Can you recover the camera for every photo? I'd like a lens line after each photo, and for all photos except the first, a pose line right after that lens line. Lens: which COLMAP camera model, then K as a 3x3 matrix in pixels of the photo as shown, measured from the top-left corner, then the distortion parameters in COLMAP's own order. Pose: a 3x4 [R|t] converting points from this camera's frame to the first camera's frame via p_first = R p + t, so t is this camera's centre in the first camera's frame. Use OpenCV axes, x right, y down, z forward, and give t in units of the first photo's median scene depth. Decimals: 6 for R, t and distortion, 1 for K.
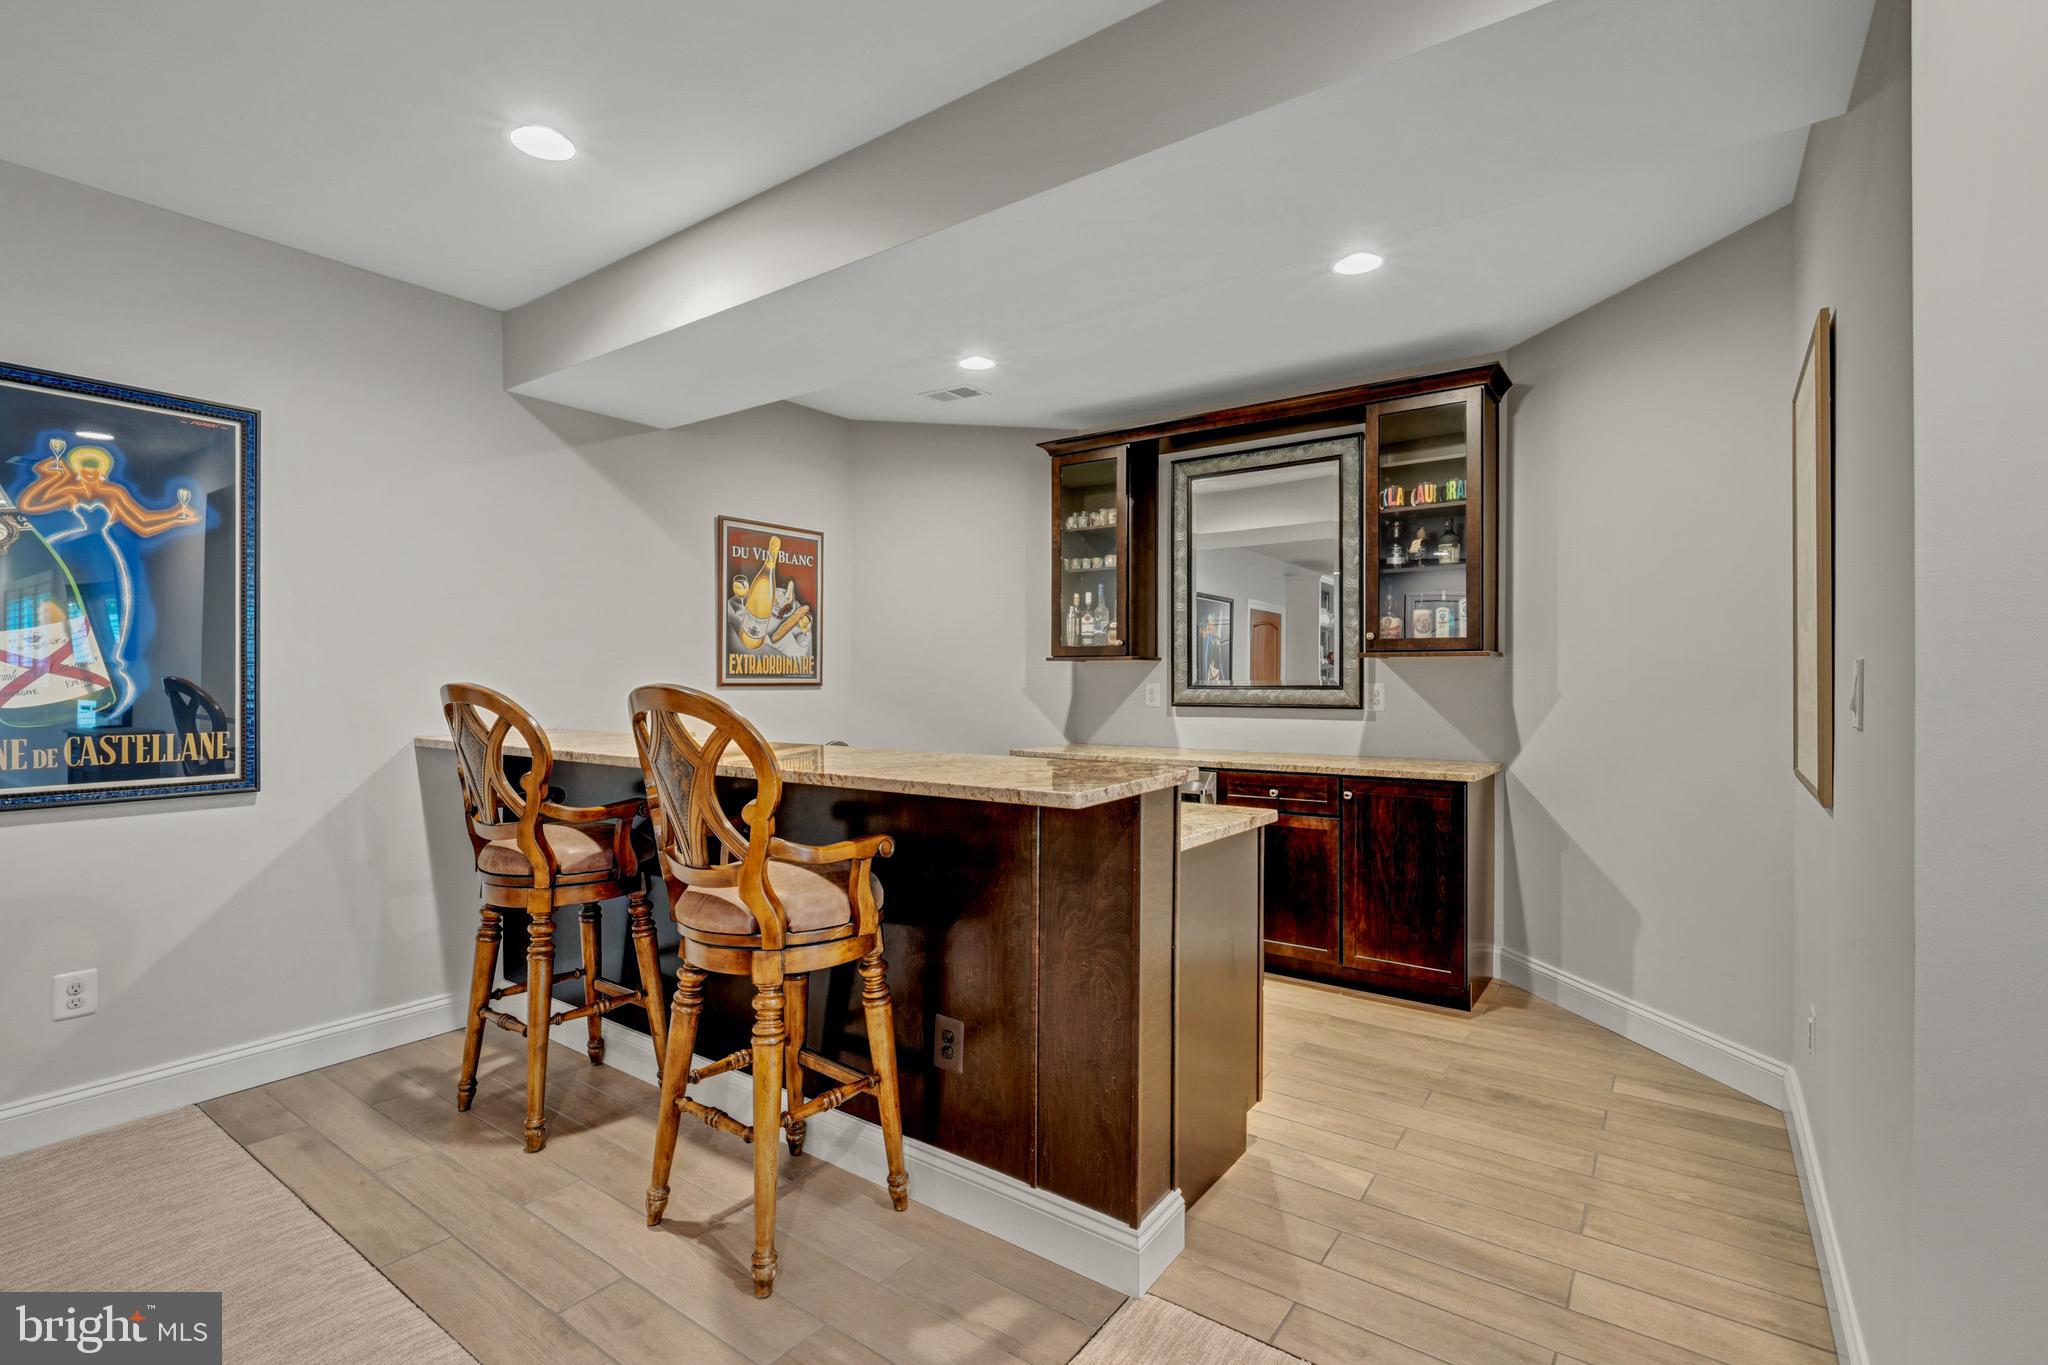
lens RADIAL K [[909.3, 0, 1017.5], [0, 909.3, 686.5], [0, 0, 1]] dist [0.004567, 0.000258]
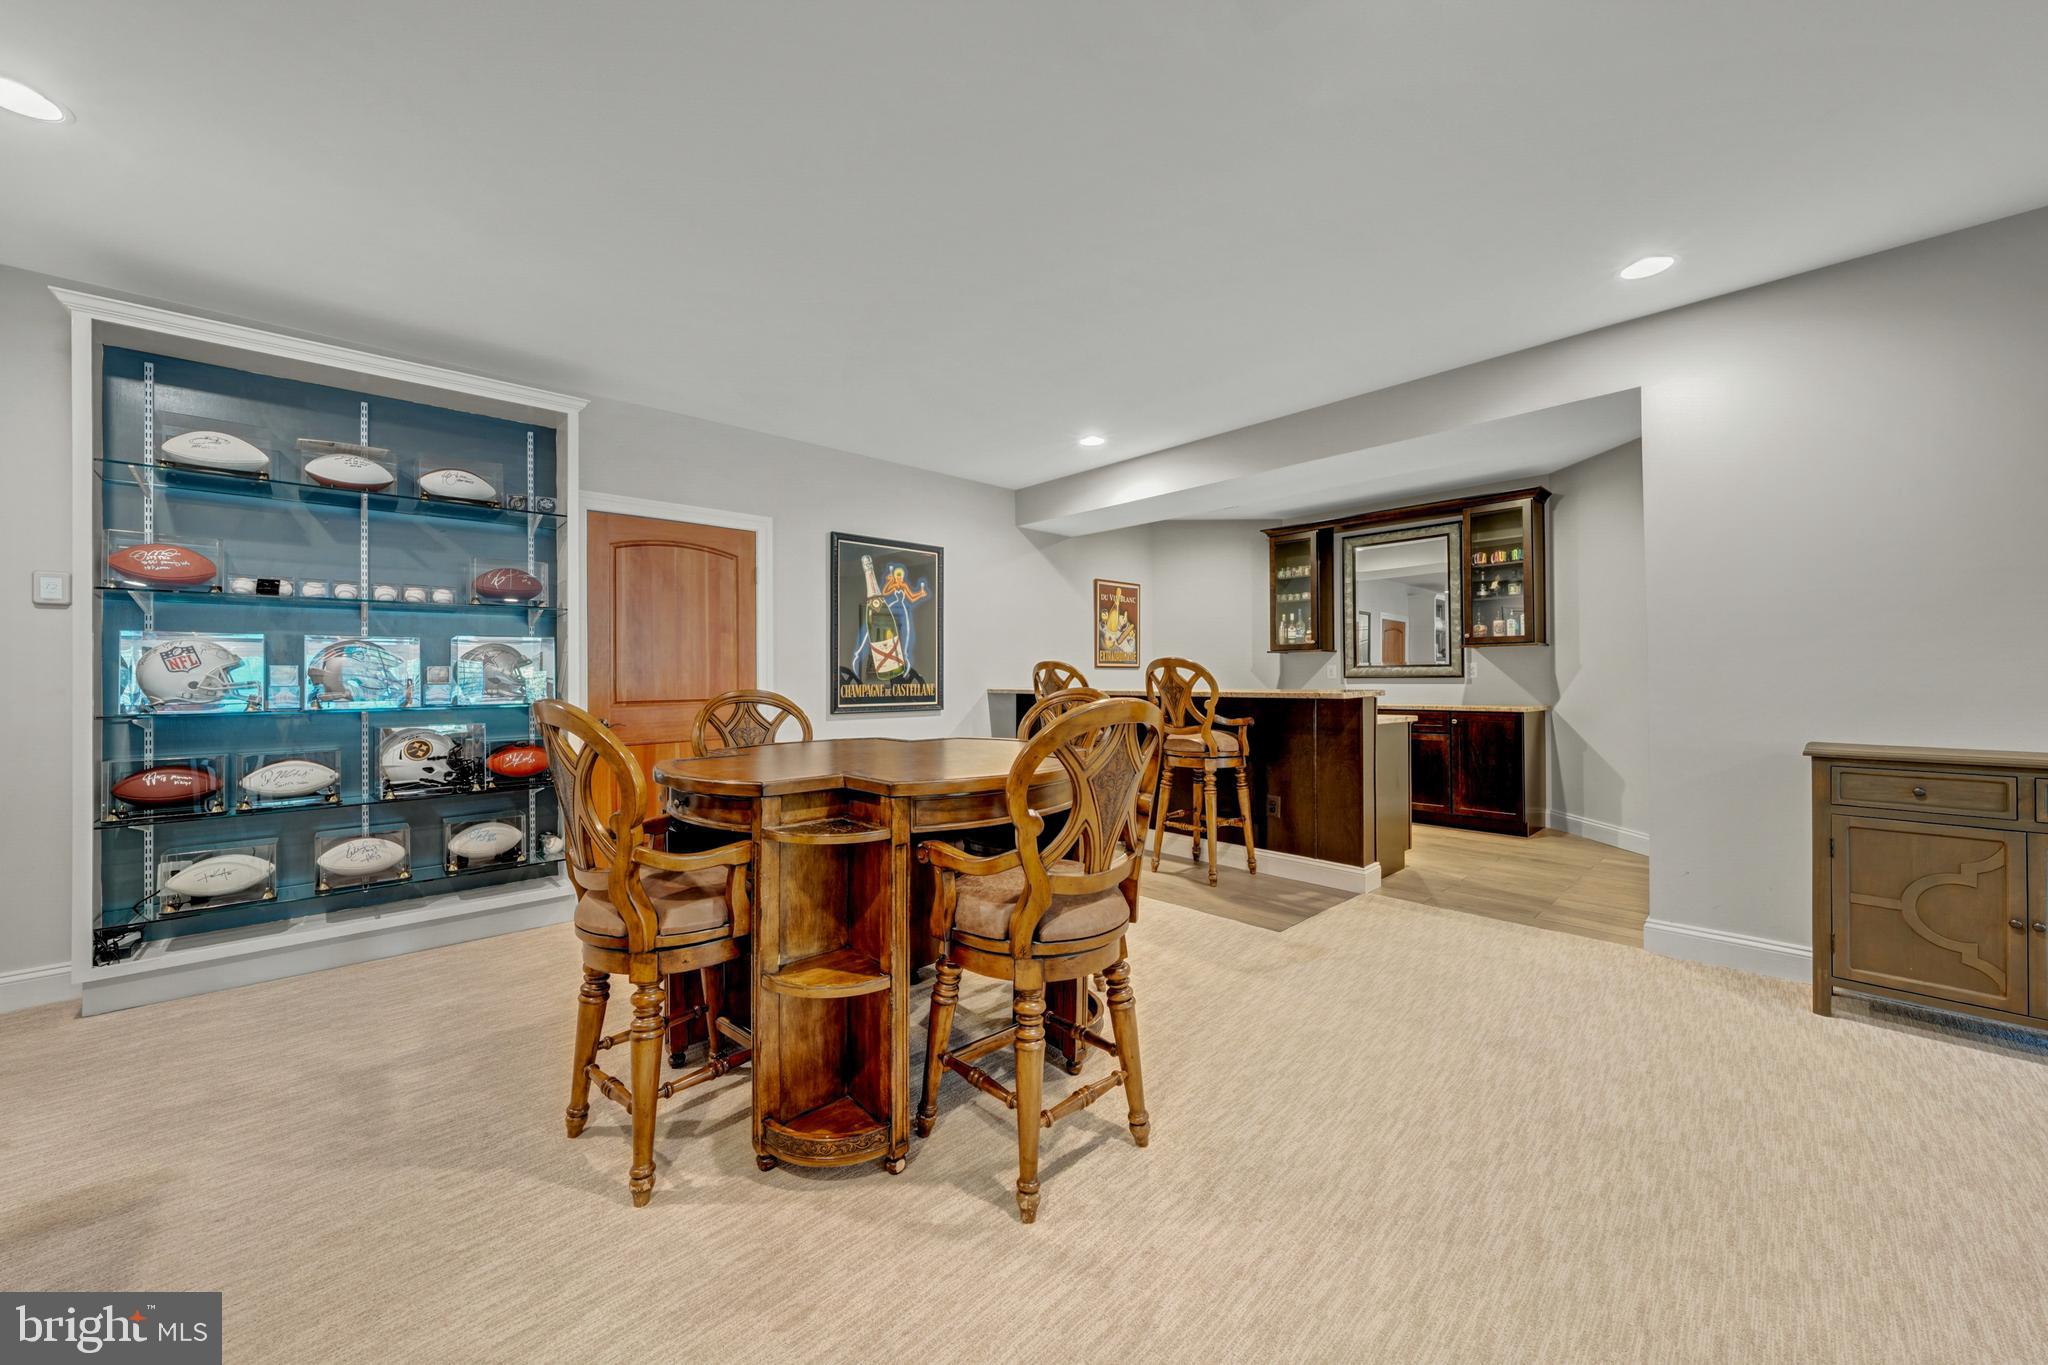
lens RADIAL K [[729.3, 0, 1022.1], [0, 729.3, 671.7], [0, 0, 1]] dist [-0.001772, 0.000412]
pose [[0.981313, -0.007005, -0.192289, -0.205331], [0.003954, 0.999860, -0.016242, 0.036627], [0.192376, 0.015178, 0.981204, -0.599066]]
